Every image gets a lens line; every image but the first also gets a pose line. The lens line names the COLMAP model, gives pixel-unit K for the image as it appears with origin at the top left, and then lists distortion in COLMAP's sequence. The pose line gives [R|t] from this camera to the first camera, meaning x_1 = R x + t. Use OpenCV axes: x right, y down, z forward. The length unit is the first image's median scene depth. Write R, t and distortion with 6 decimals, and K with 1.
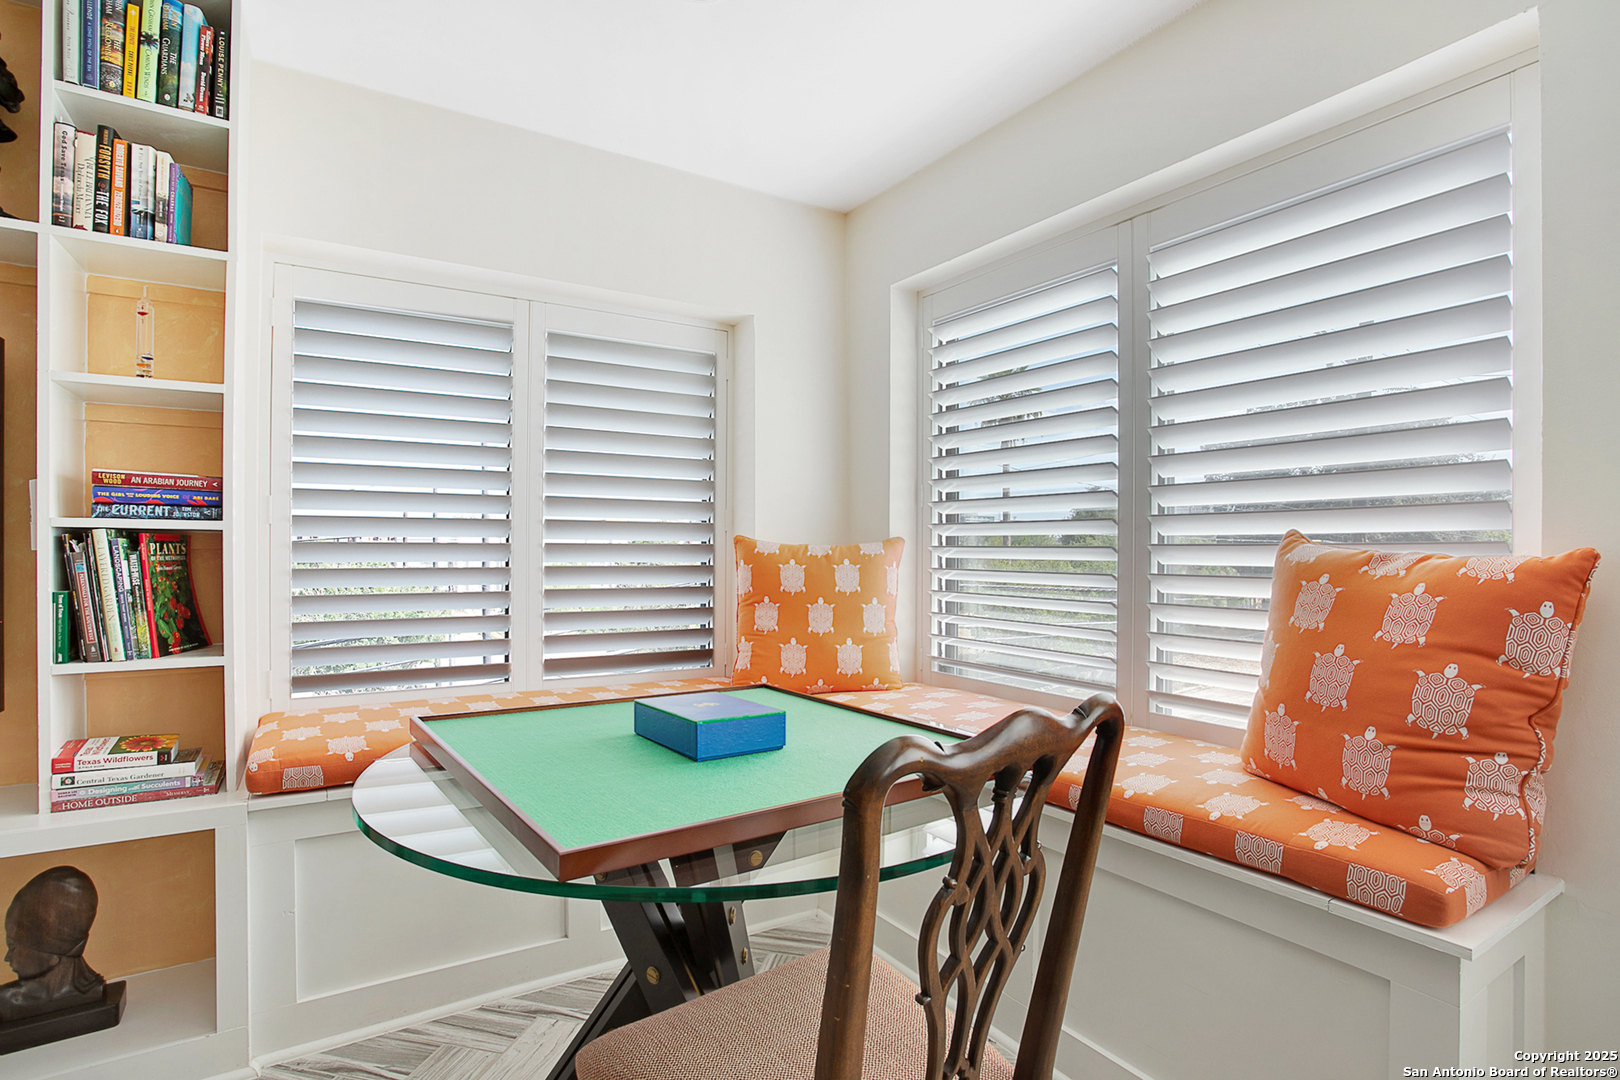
lens RADIAL K [[821.1, 0, 802.1], [0, 821.1, 546.6], [0, 0, 1]] dist [-0.067349, 0.024534]
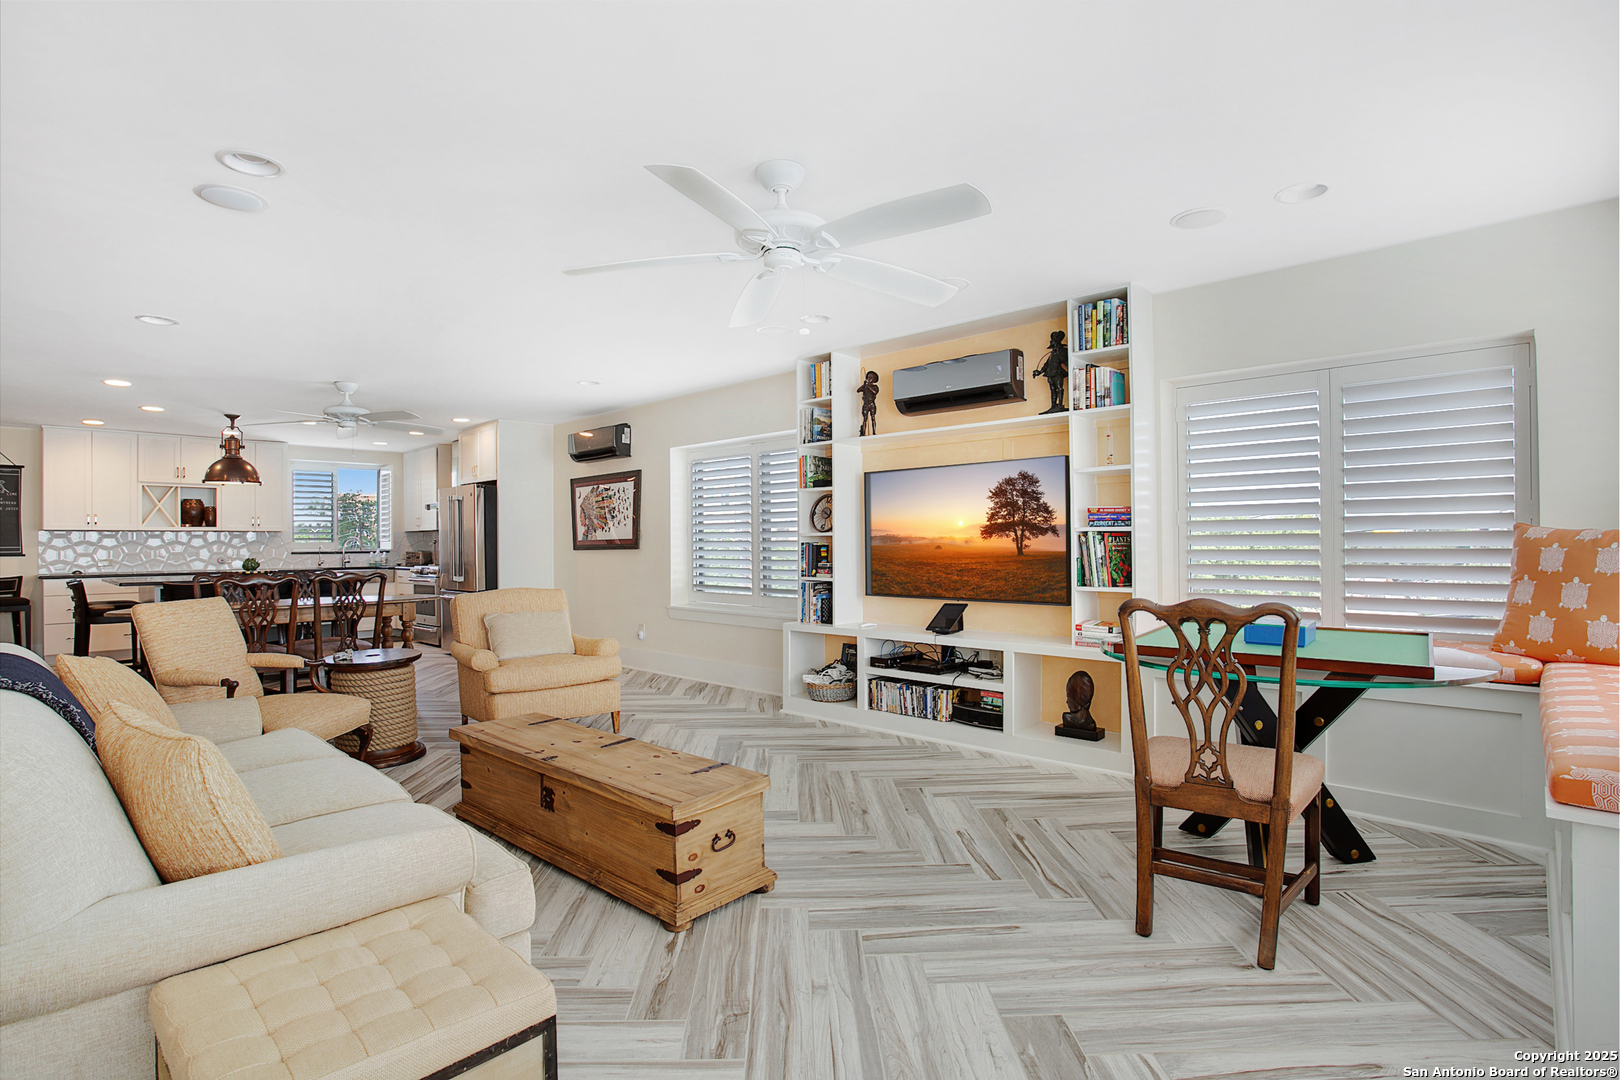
lens RADIAL K [[782.1, 0, 838.1], [0, 782.1, 545.0], [0, 0, 1]] dist [-0.049929, -0.000424]
pose [[0.274270, -0.009506, -0.961606, 1.160346], [0.008168, 0.999938, -0.007555, 0.029336], [0.961618, -0.005783, 0.274331, -0.383553]]
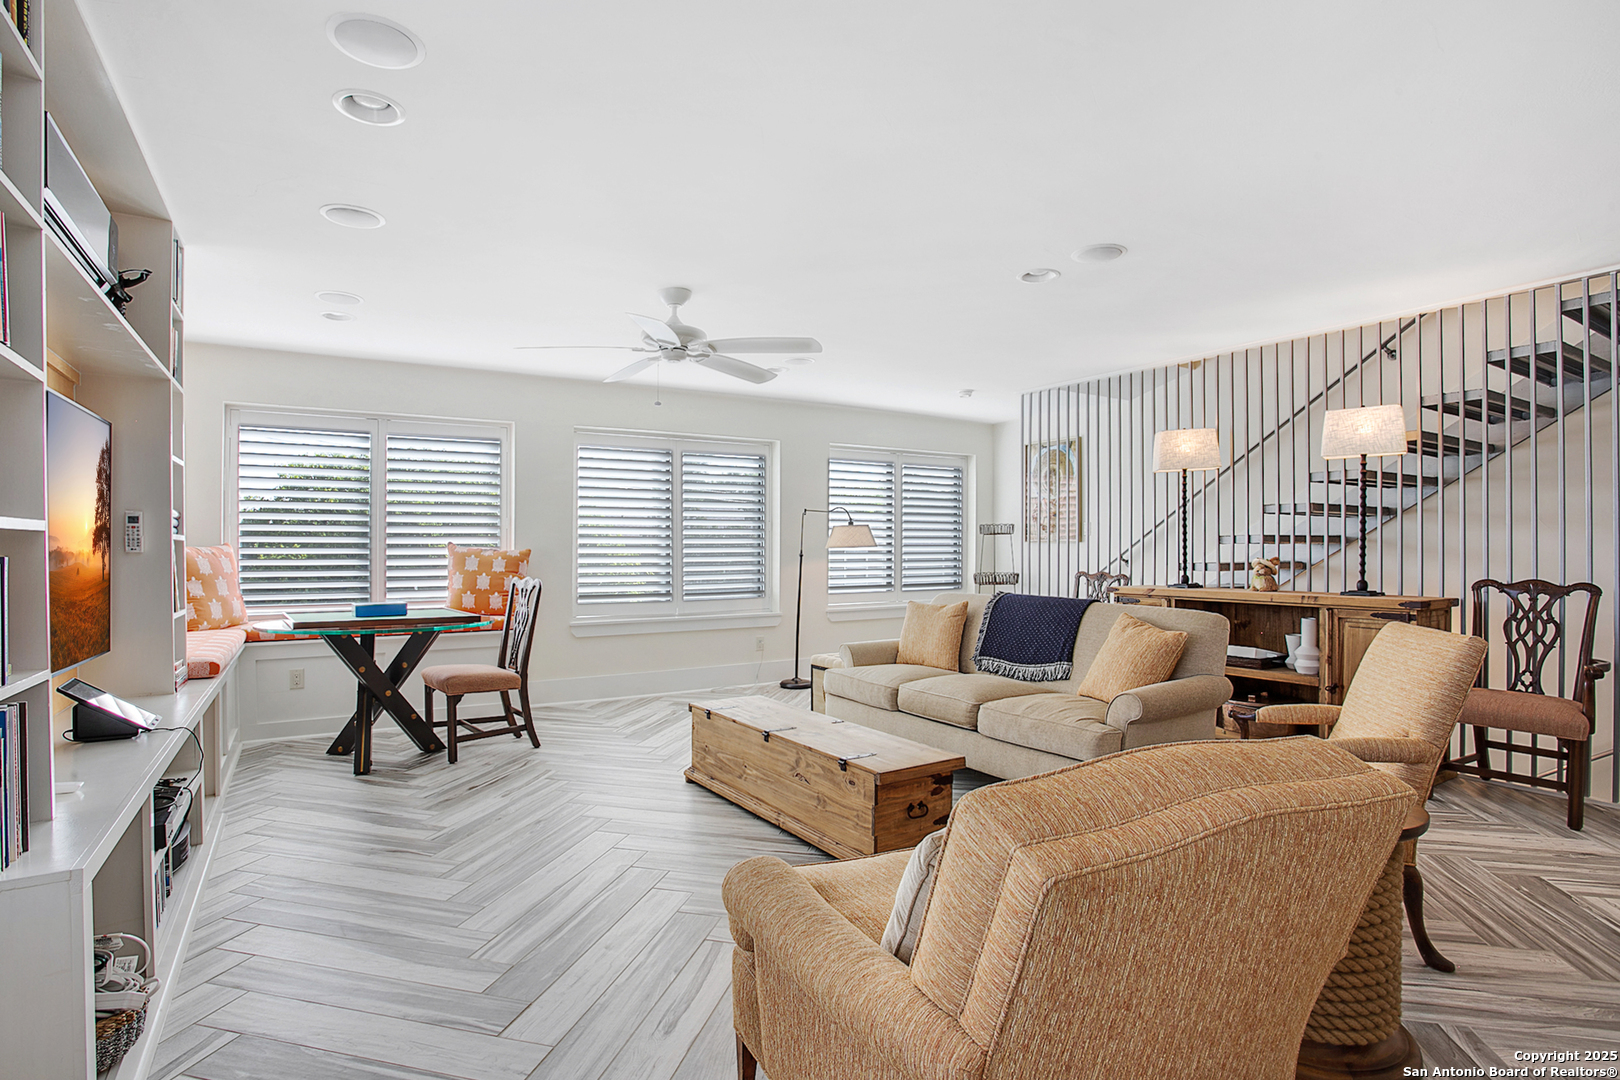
lens RADIAL K [[821.1, 0, 802.1], [0, 821.1, 546.6], [0, 0, 1]] dist [-0.067349, 0.024534]
pose [[0.013582, -0.005072, 0.999895, -2.682203], [-0.001063, 0.999986, 0.005087, -0.021308], [-0.999907, -0.001132, 0.013577, -0.480659]]
